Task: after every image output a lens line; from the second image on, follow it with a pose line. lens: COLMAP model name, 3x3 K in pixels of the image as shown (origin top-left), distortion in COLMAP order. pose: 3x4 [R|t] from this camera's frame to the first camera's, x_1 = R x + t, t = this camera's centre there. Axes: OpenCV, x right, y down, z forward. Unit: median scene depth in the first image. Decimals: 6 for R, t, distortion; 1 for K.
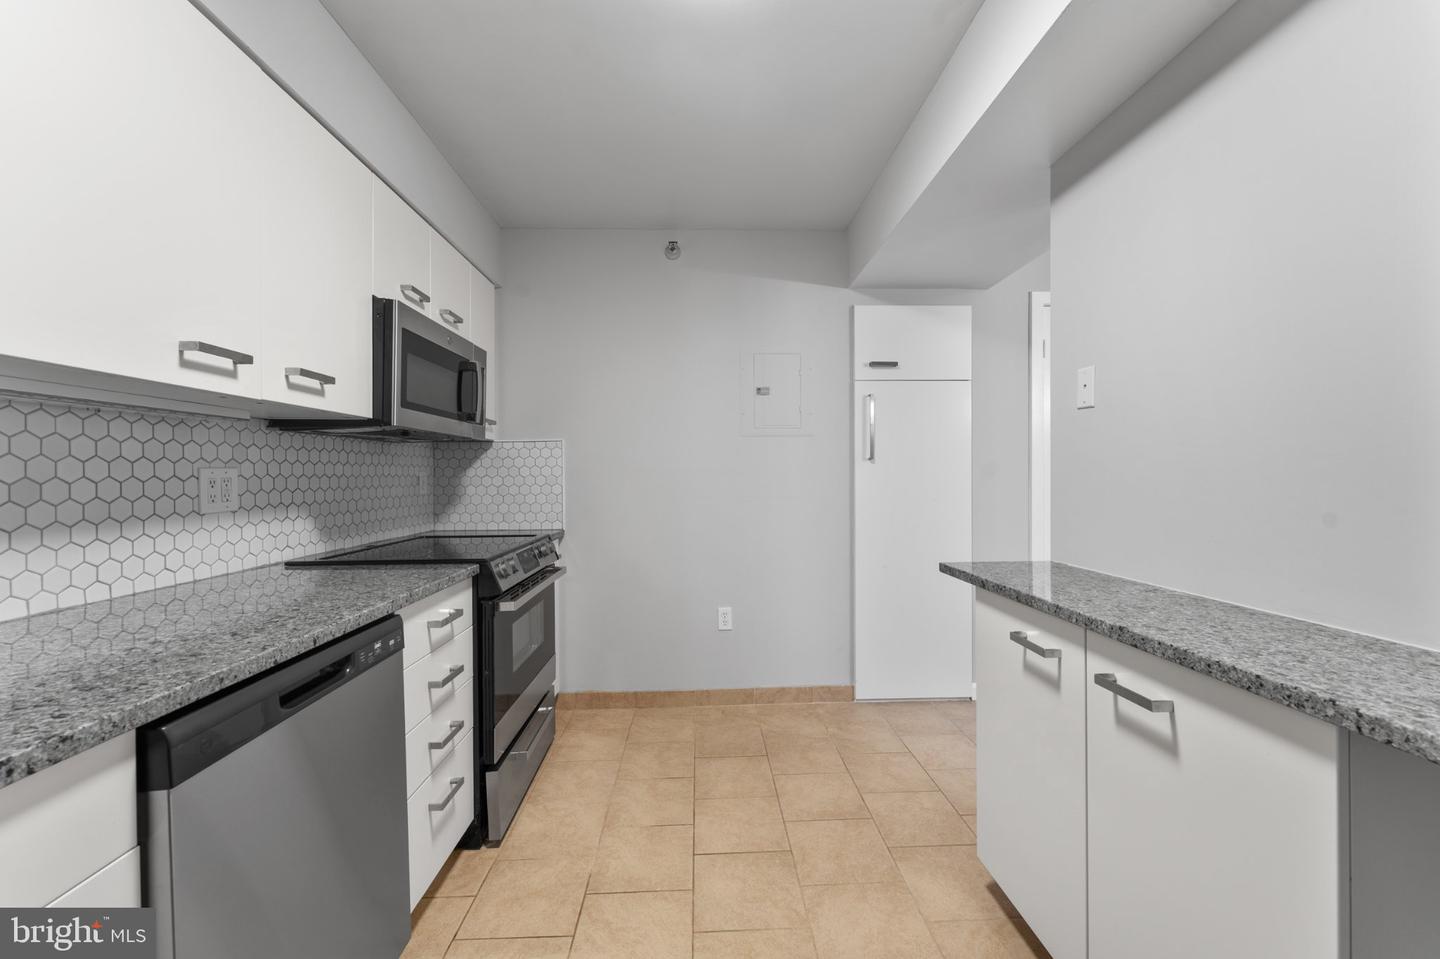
lens RADIAL K [[579.1, 0, 724.9], [0, 579.1, 475.9], [0, 0, 1]] dist [-0.000722, -0.000069]
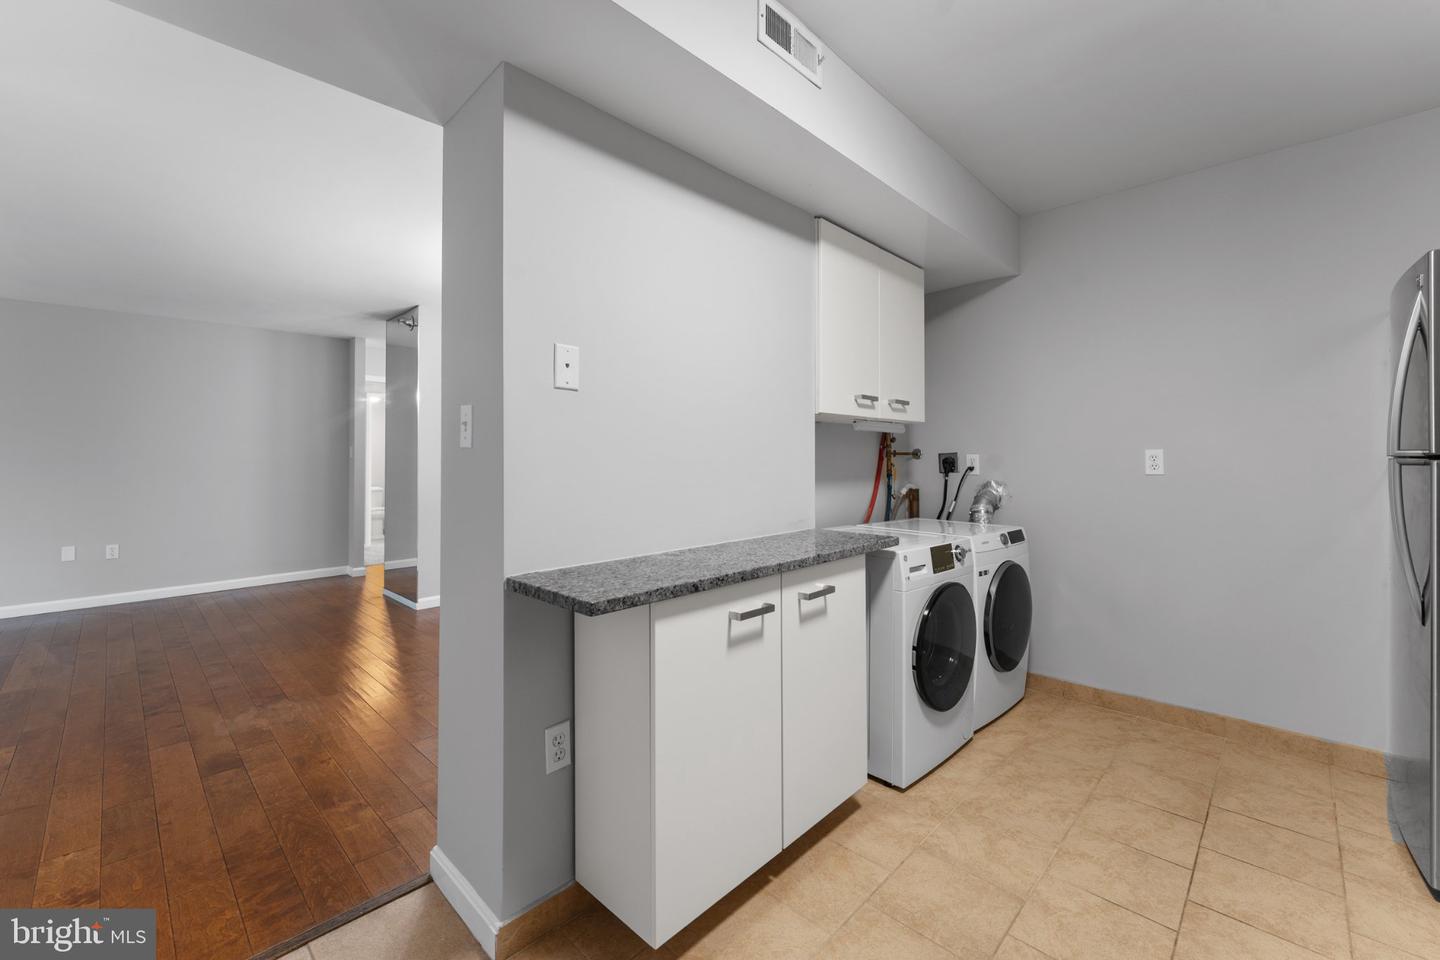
lens RADIAL K [[579.1, 0, 724.9], [0, 579.1, 476.4], [0, 0, 1]] dist [-0.000722, -0.000069]
pose [[-0.696090, -0.010885, 0.717872, -0.273424], [0.005852, 0.999766, 0.020833, 0.000267], [-0.717931, 0.018703, -0.695863, 2.026024]]
